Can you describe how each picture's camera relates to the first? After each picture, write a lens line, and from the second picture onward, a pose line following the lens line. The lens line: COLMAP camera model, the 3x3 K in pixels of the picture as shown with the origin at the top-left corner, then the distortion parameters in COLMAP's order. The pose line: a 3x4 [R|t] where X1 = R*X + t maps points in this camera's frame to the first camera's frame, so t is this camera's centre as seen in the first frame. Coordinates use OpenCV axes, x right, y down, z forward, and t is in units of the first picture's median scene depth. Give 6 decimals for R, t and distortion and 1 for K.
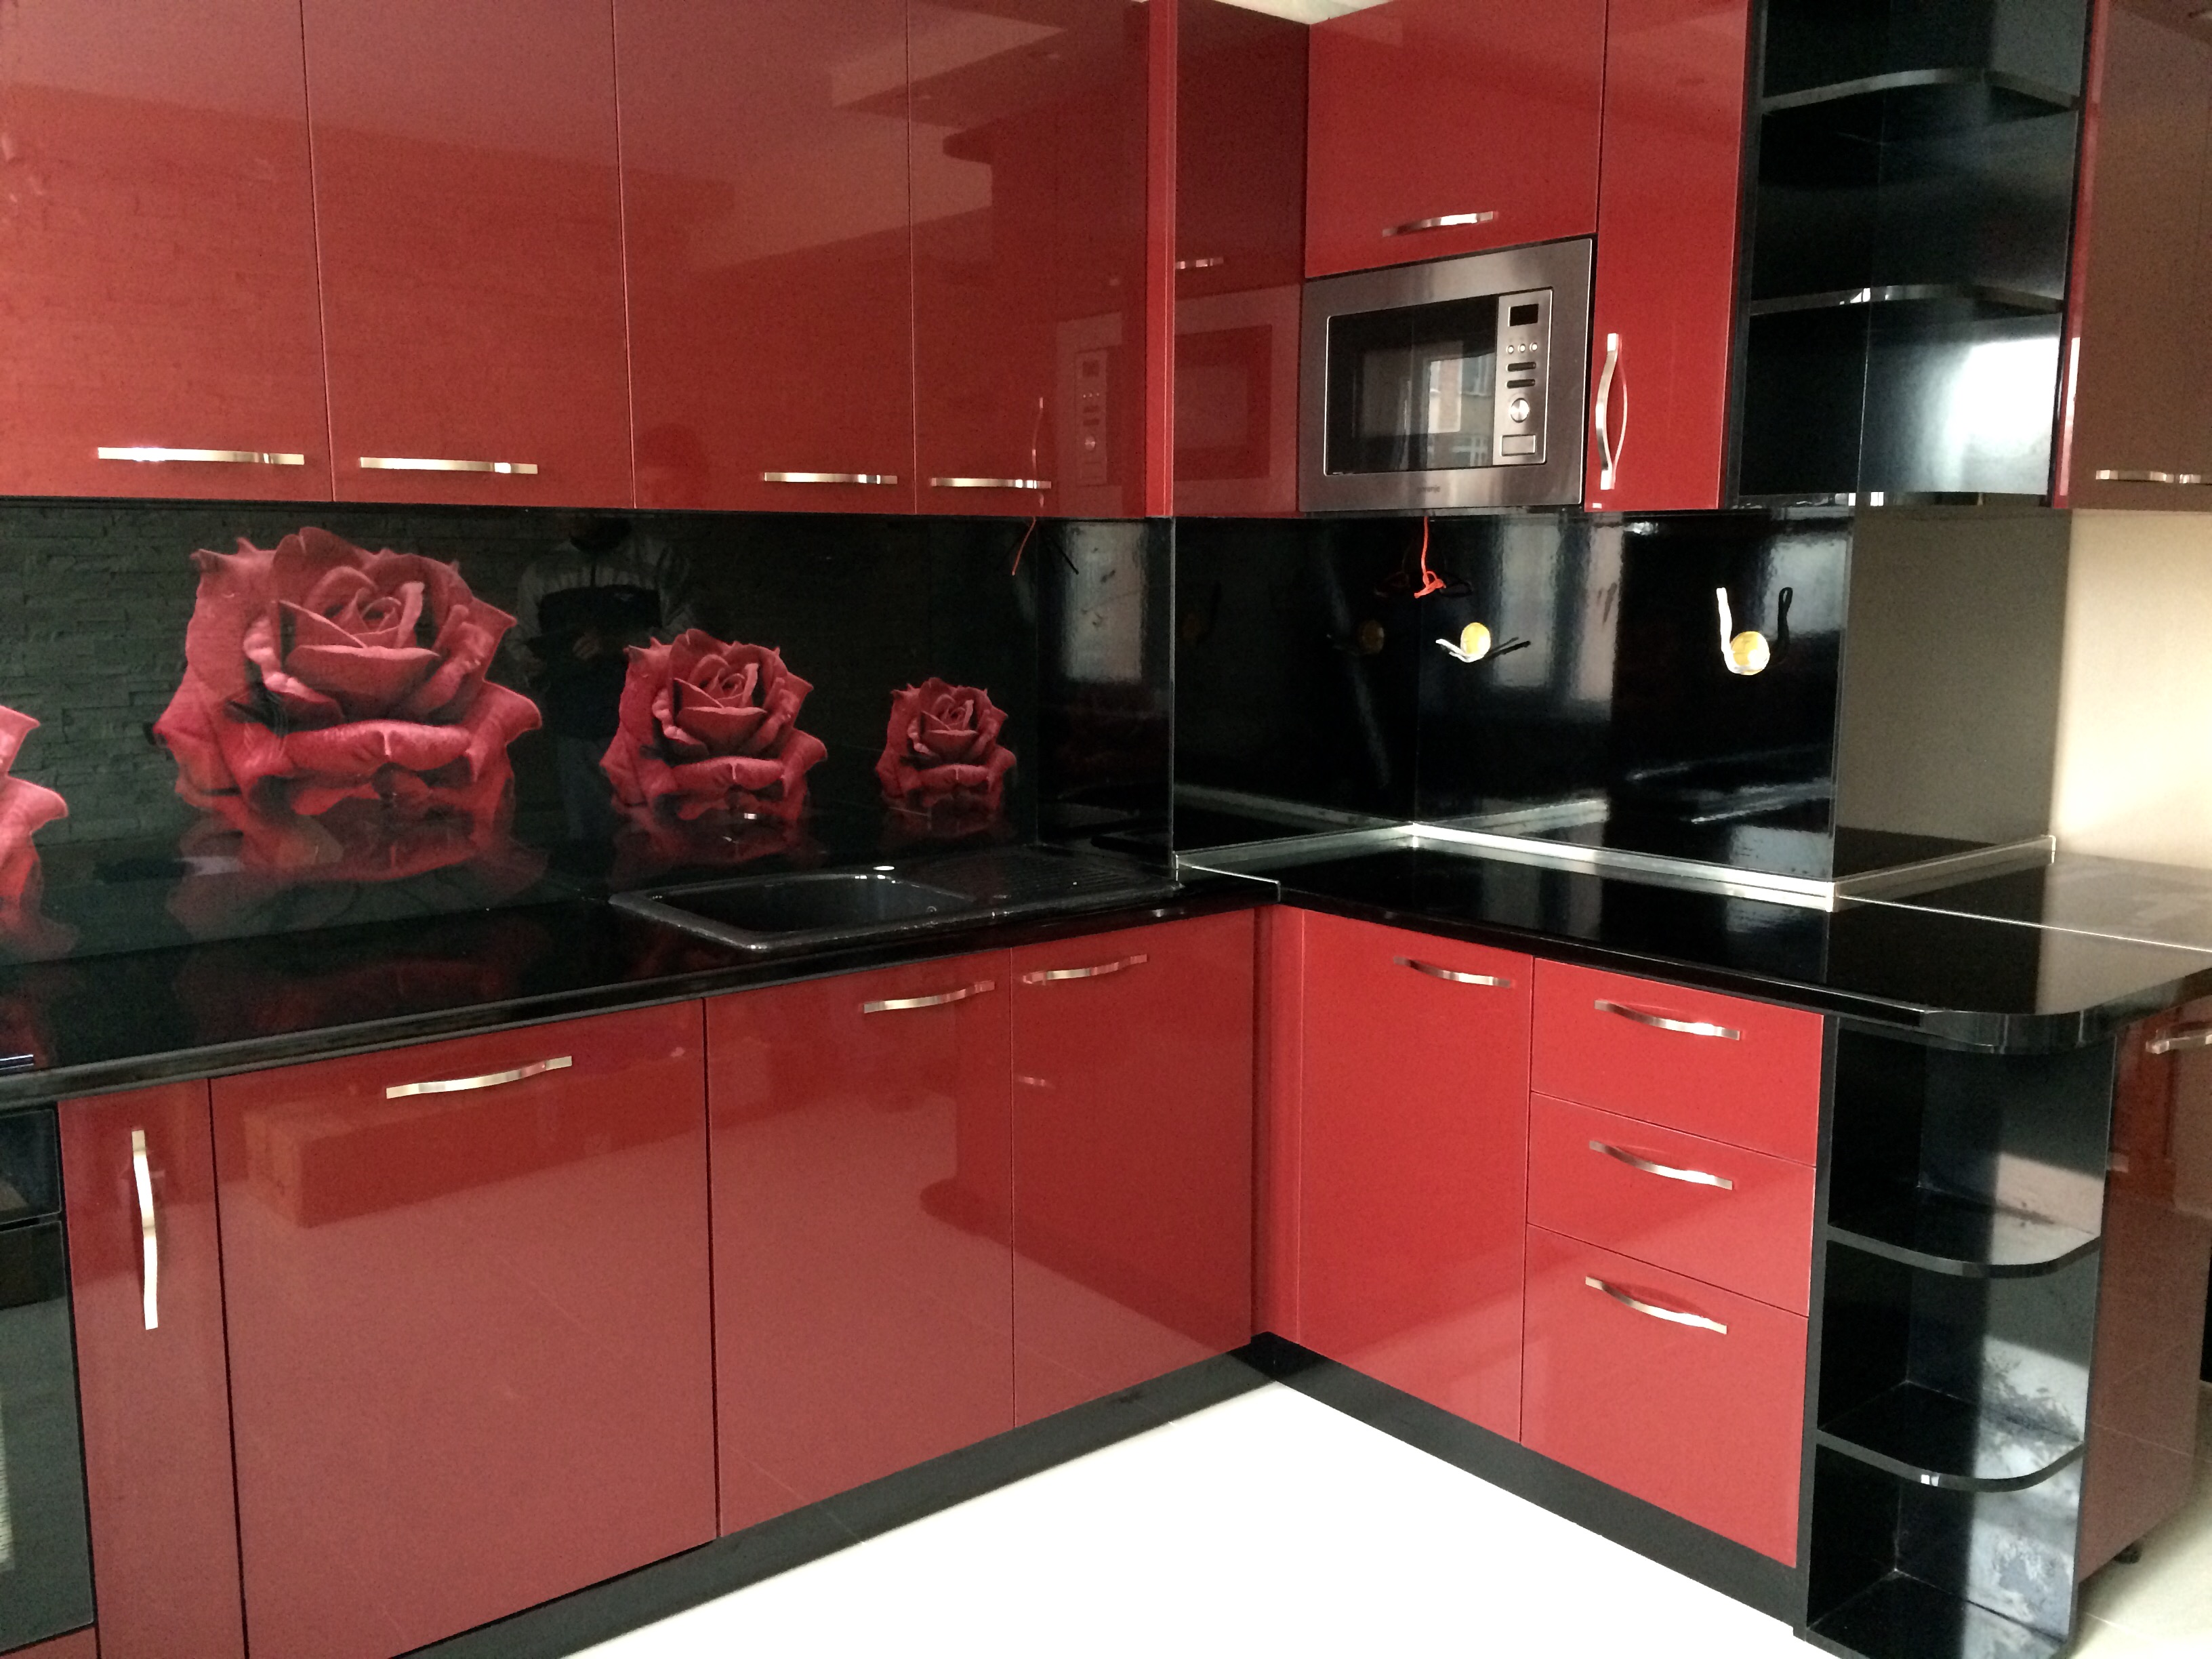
lens RADIAL K [[1890.0, 0, 1105.8], [0, 1890.0, 836.0], [0, 0, 1]] dist [0.085155, -0.088302]
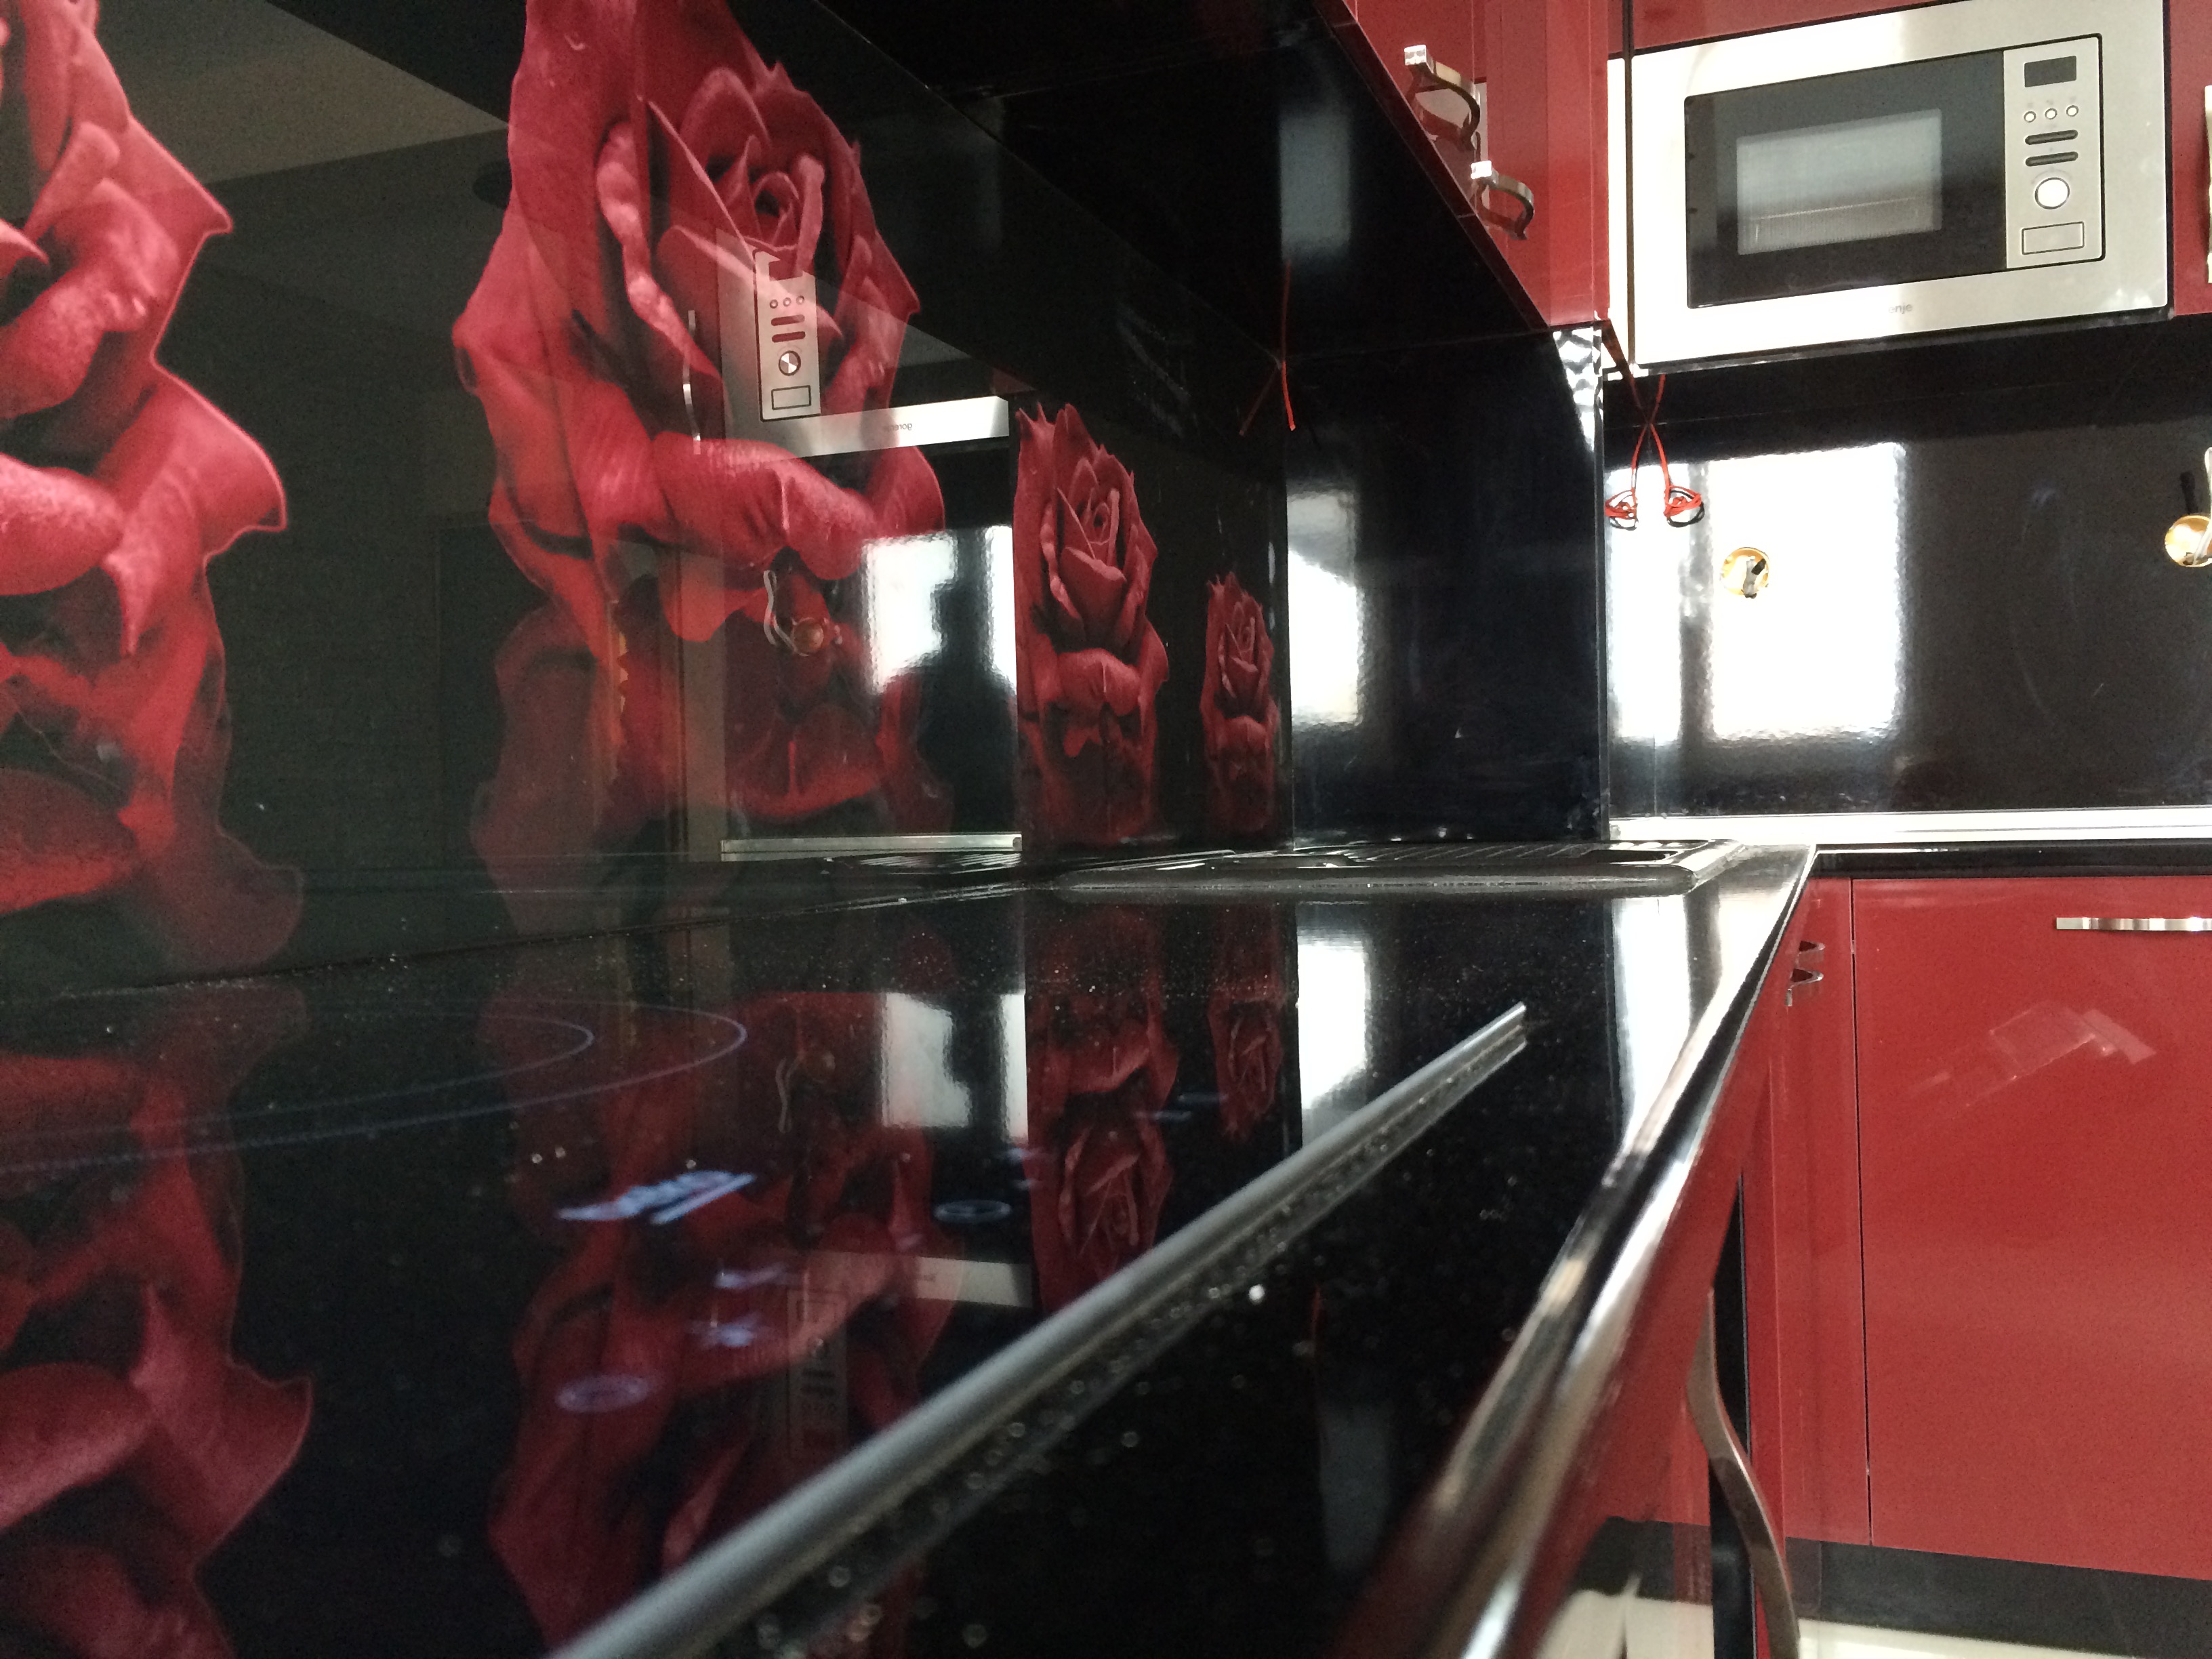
lens RADIAL K [[1890.0, 0, 1090.2], [0, 1890.0, 824.6], [0, 0, 1]] dist [0.085155, -0.088302]
pose [[0.873433, -0.028101, 0.486133, -0.513924], [0.099660, 0.987517, -0.121975, 0.081831], [-0.476637, 0.154985, 0.865330, 0.585143]]
